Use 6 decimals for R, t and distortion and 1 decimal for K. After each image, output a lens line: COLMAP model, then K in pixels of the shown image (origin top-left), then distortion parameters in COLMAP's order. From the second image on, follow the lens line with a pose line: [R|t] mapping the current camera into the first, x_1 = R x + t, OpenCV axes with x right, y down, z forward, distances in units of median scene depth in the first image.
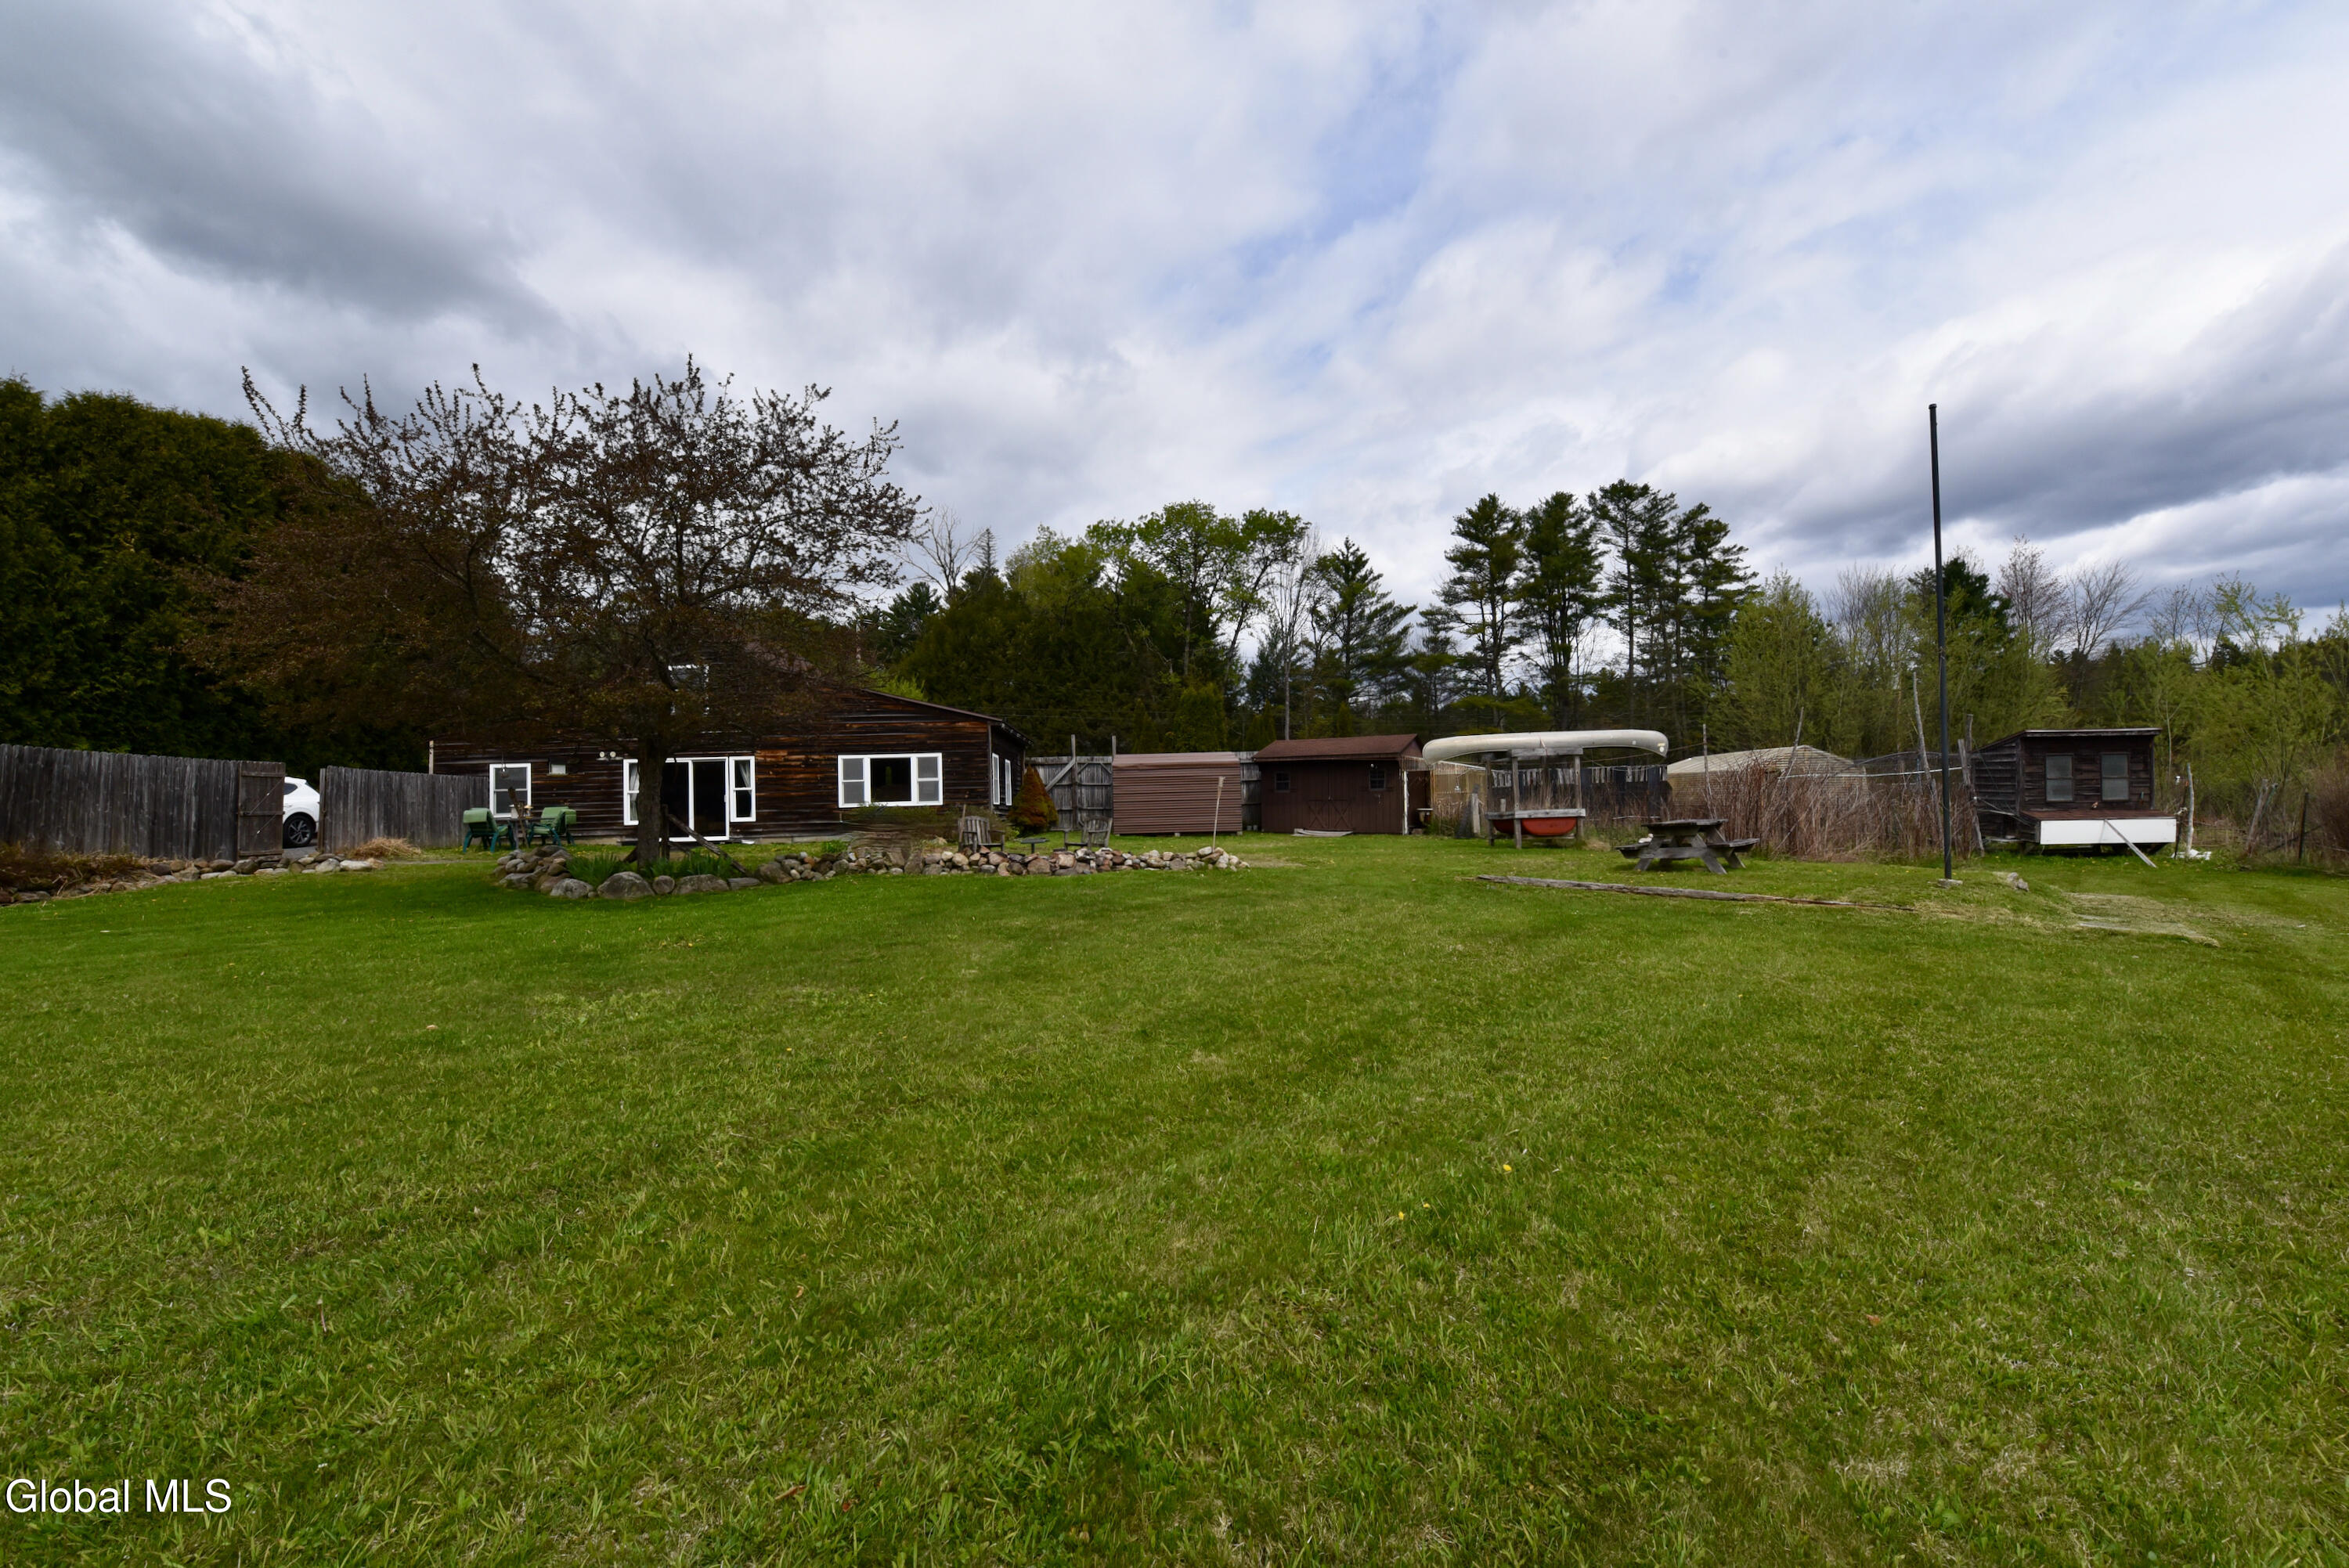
lens RADIAL K [[971.1, 0, 1174.5], [0, 971.1, 784.0], [0, 0, 1]] dist [-0.016610, -0.003210]
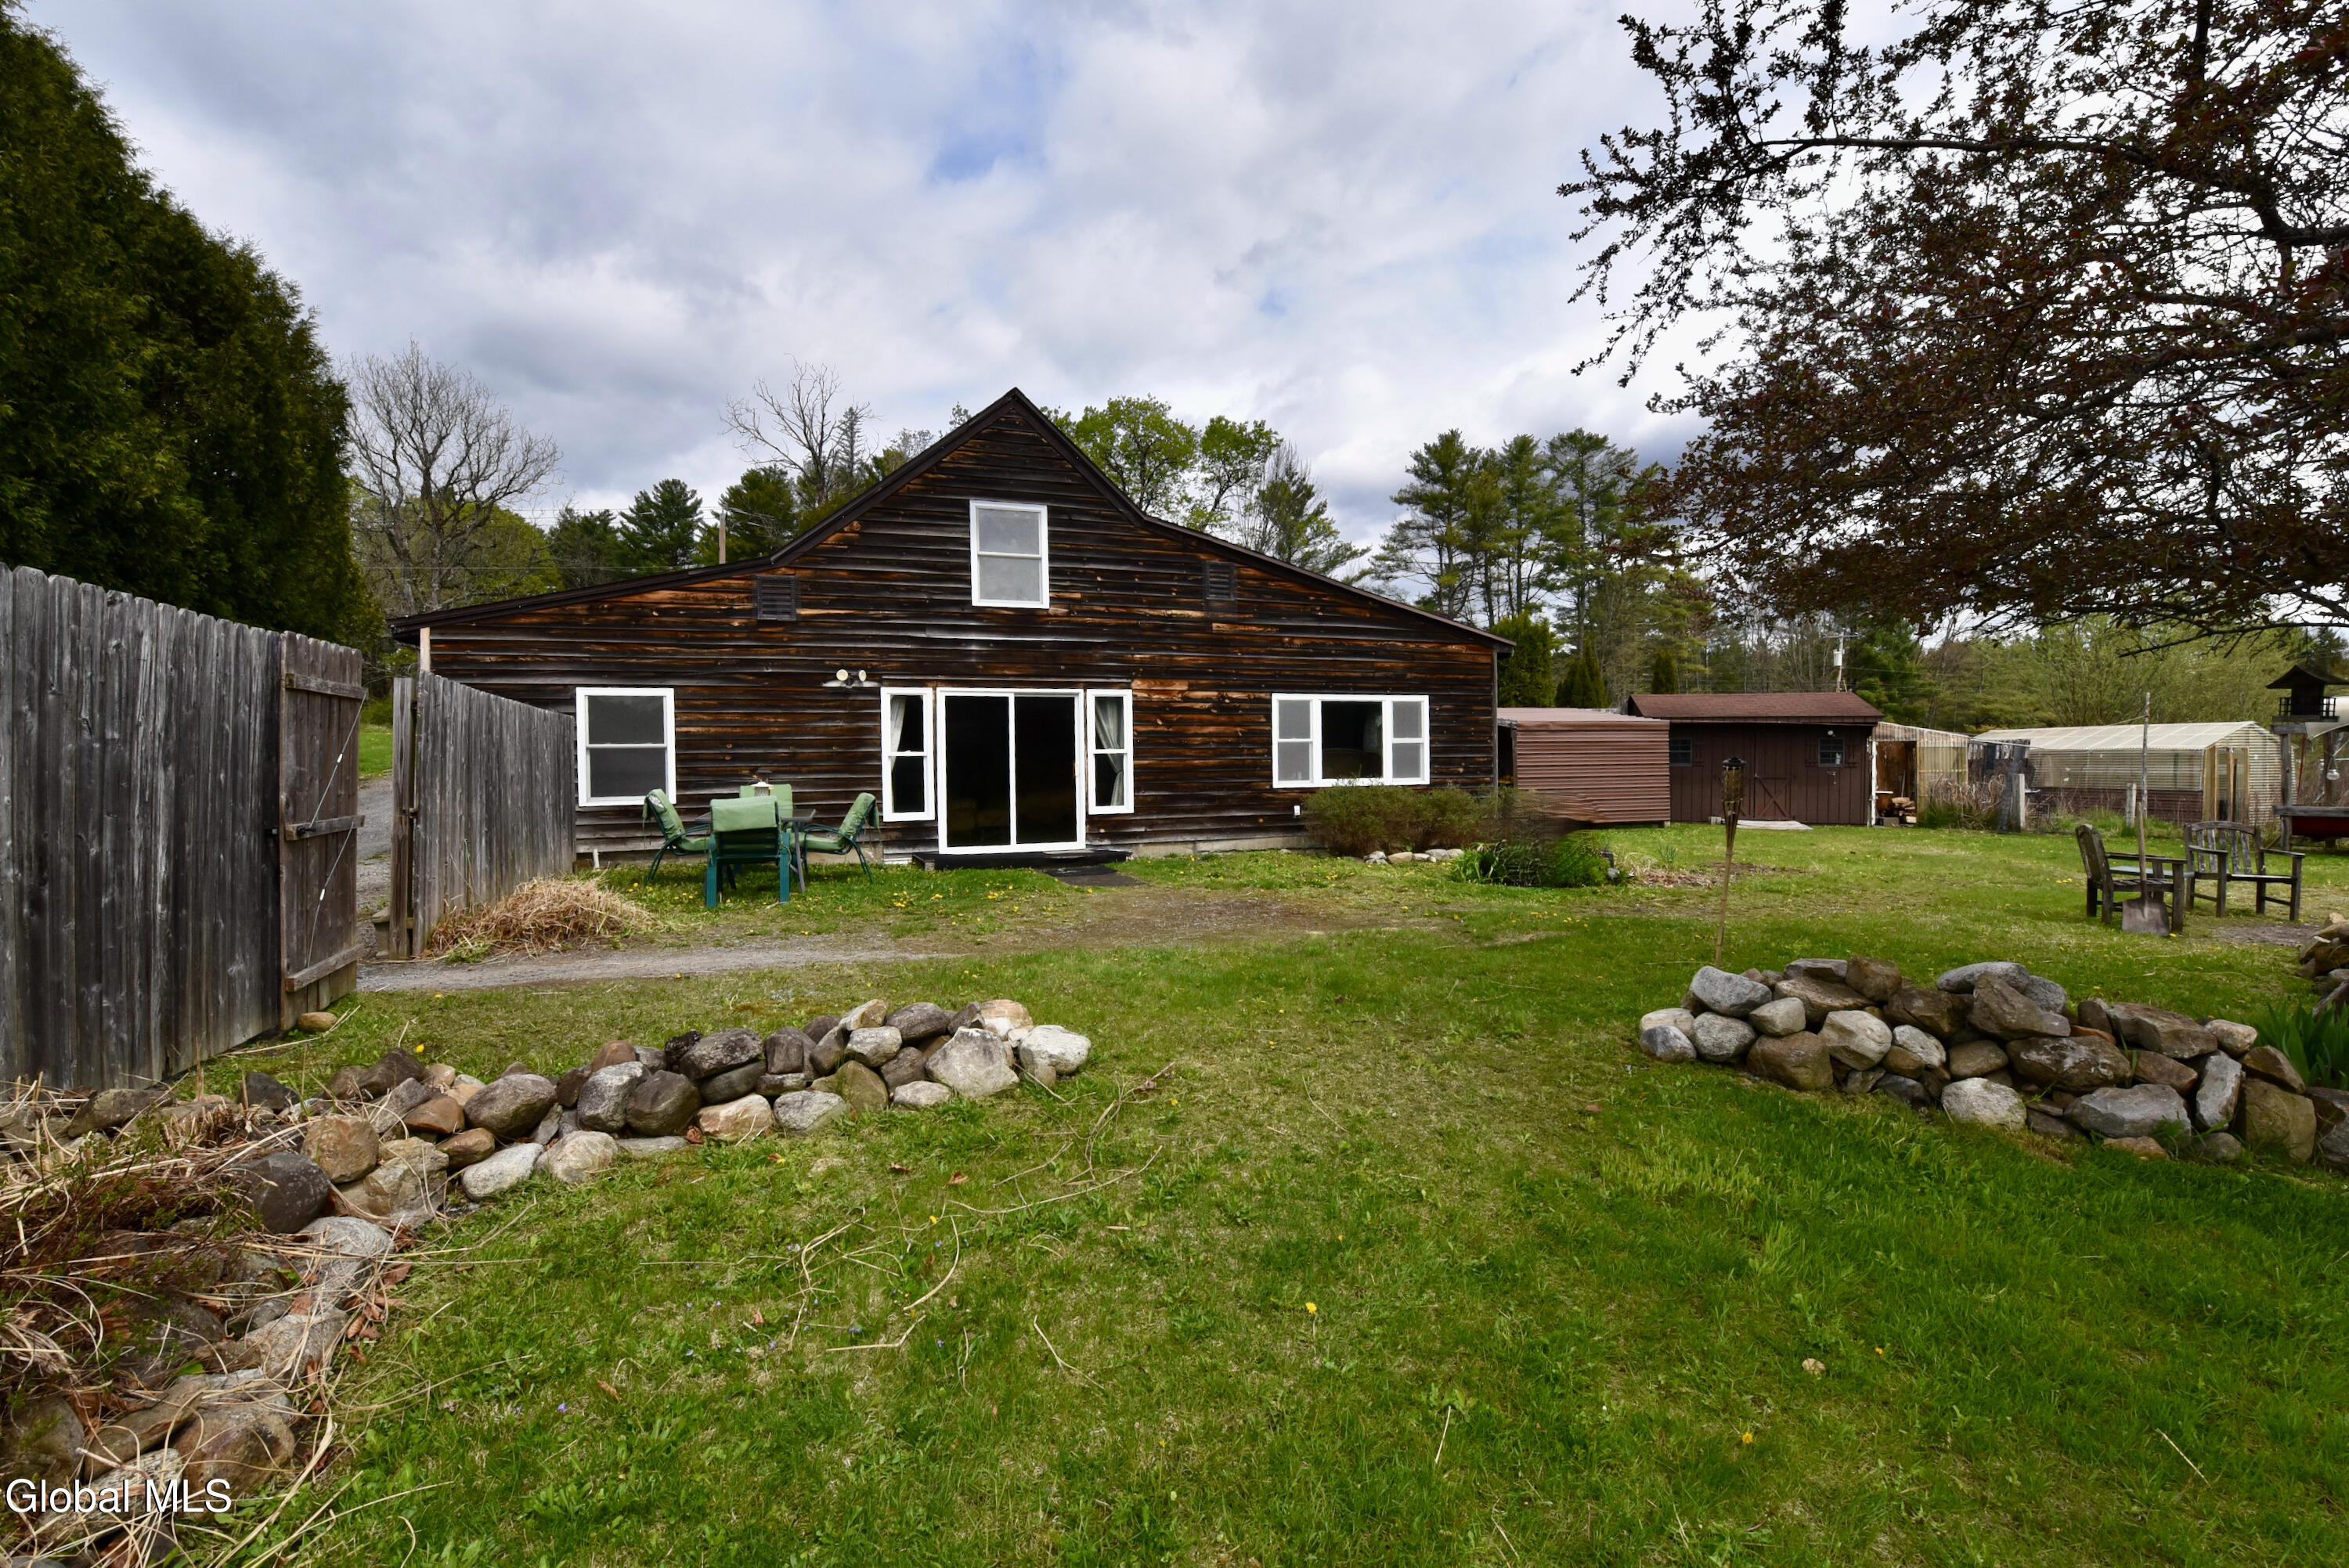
lens RADIAL K [[1018.7, 0, 1161.0], [0, 1018.7, 783.1], [0, 0, 1]] dist [0.031248, -0.032024]
pose [[0.961701, 0.008459, 0.273970, -0.489168], [-0.017730, 0.999350, 0.031380, 0.003709], [-0.273526, -0.035036, 0.961226, 0.396865]]
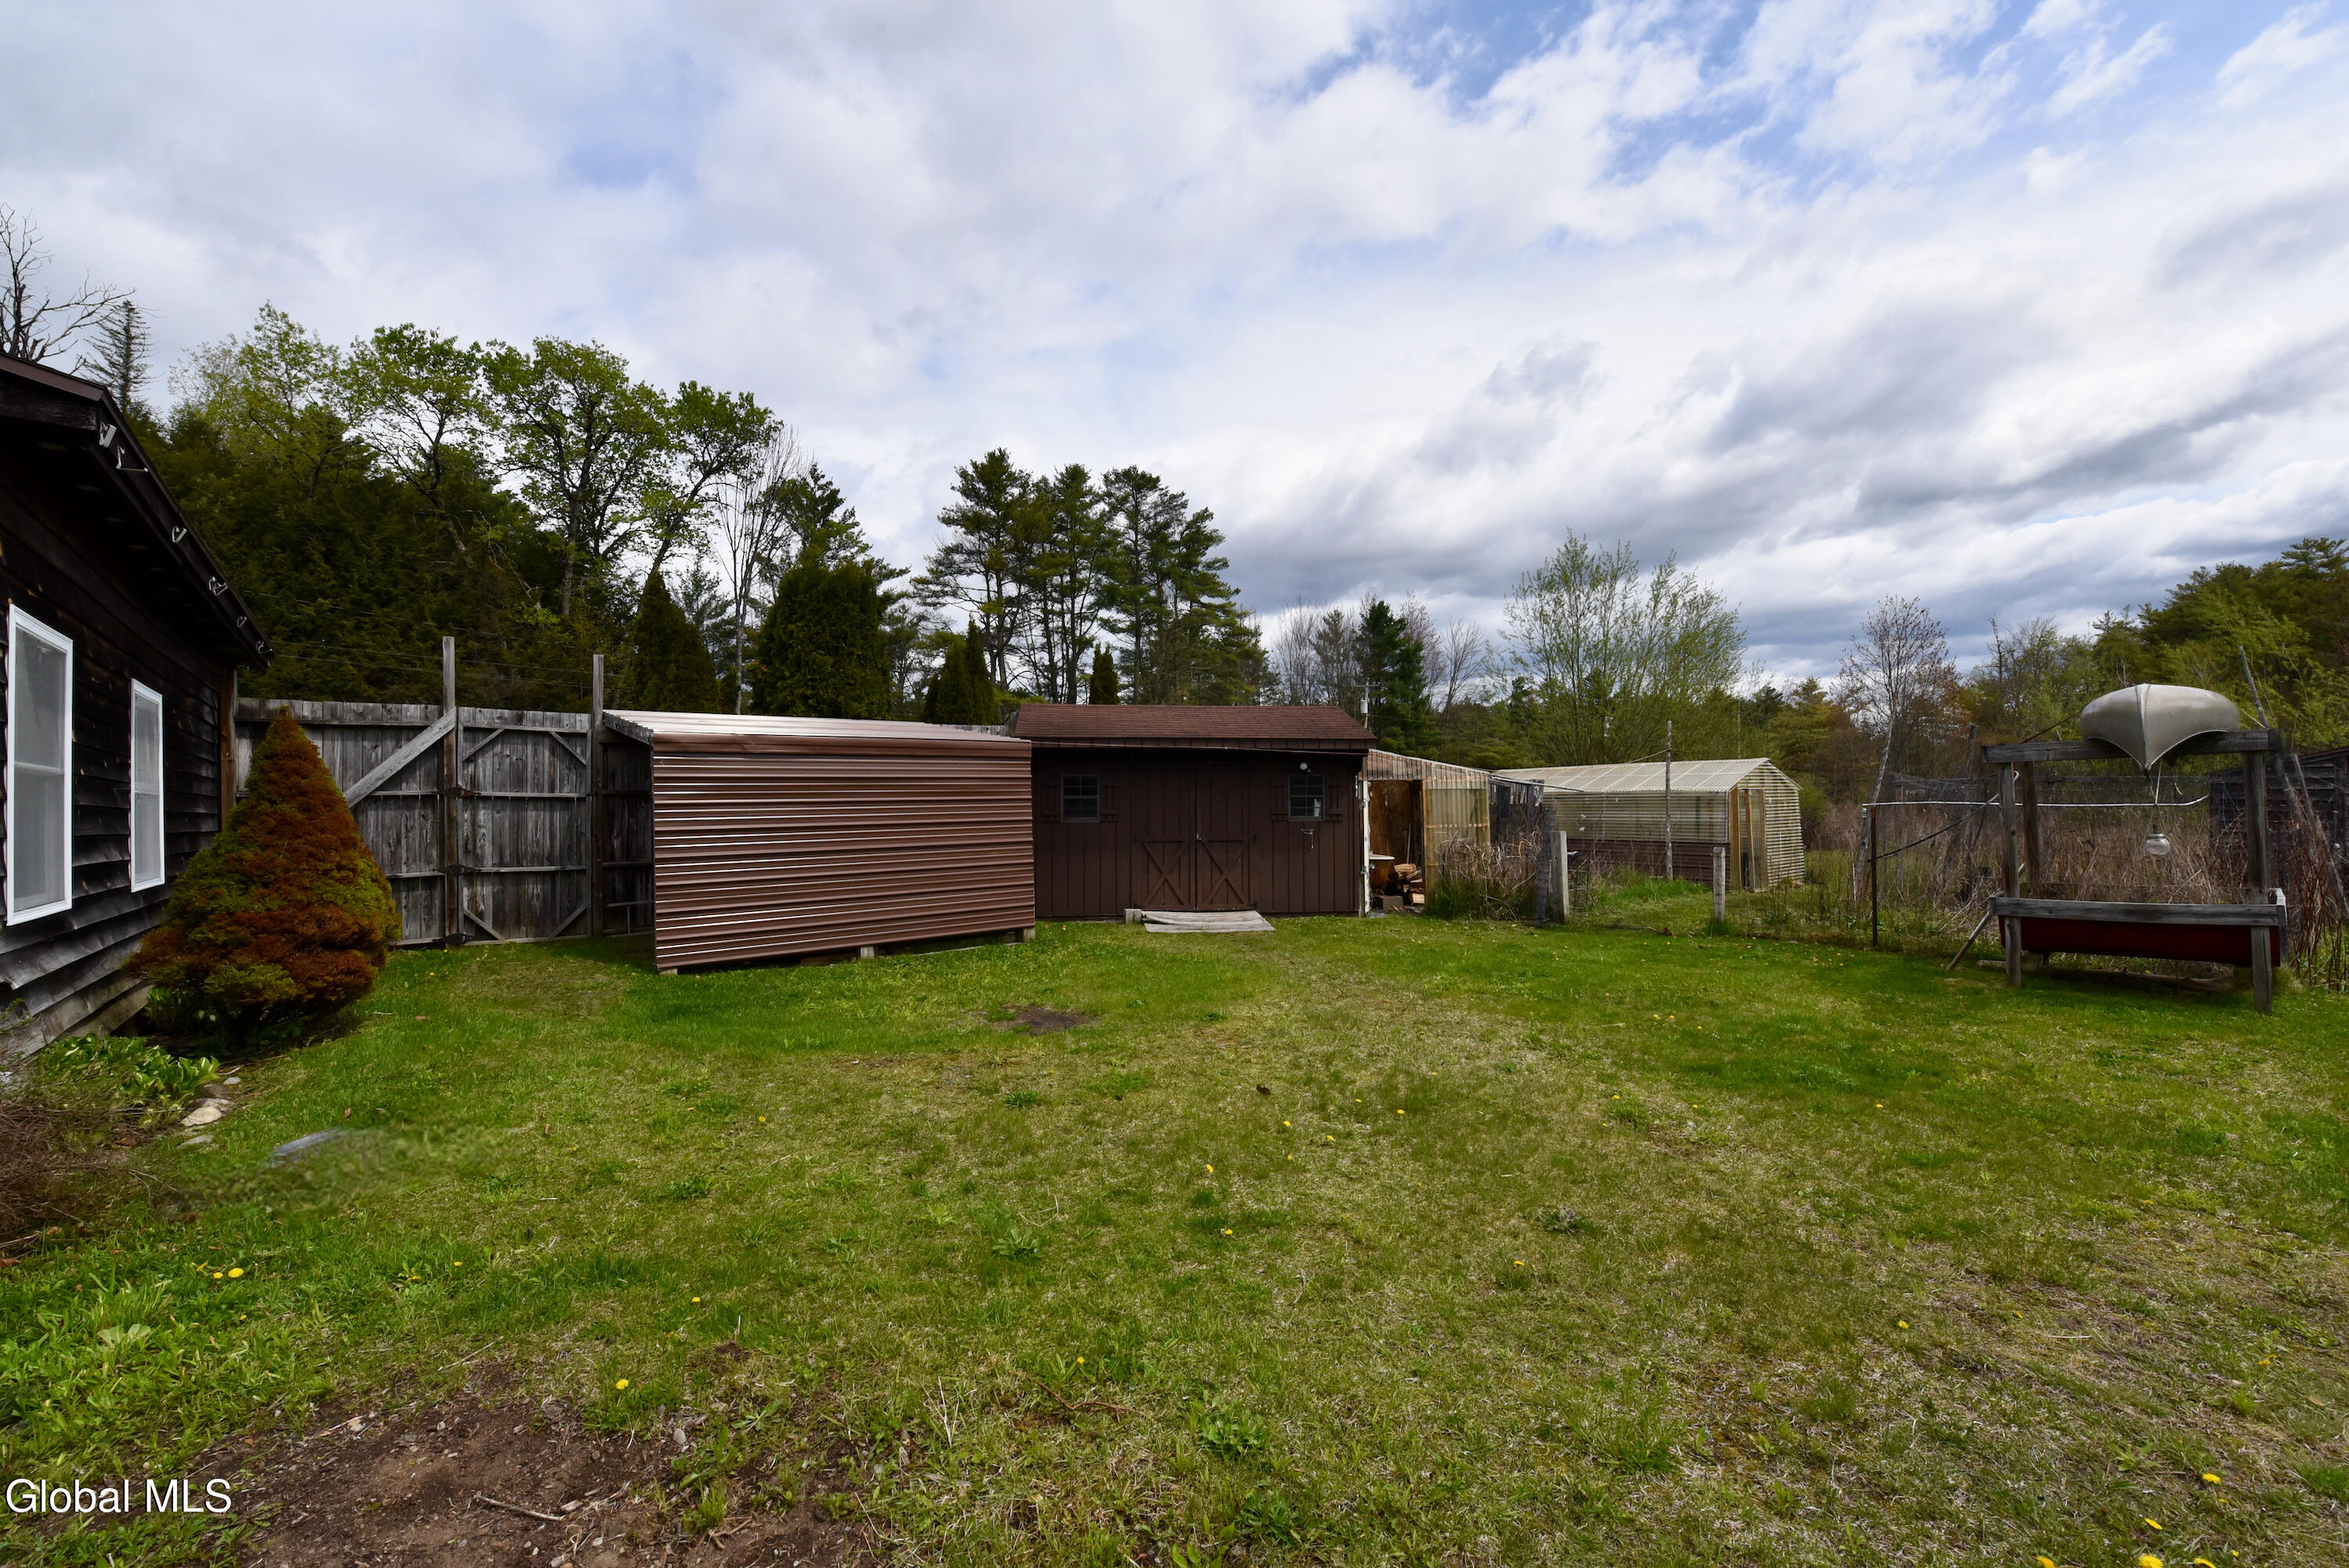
lens RADIAL K [[971.1, 0, 1174.5], [0, 971.1, 784.0], [0, 0, 1]] dist [-0.016610, -0.003210]
pose [[0.796681, 0.022746, 0.603972, -0.114546], [-0.011576, 0.999683, -0.022379, 0.000790], [-0.604289, 0.010838, 0.796692, 0.679290]]
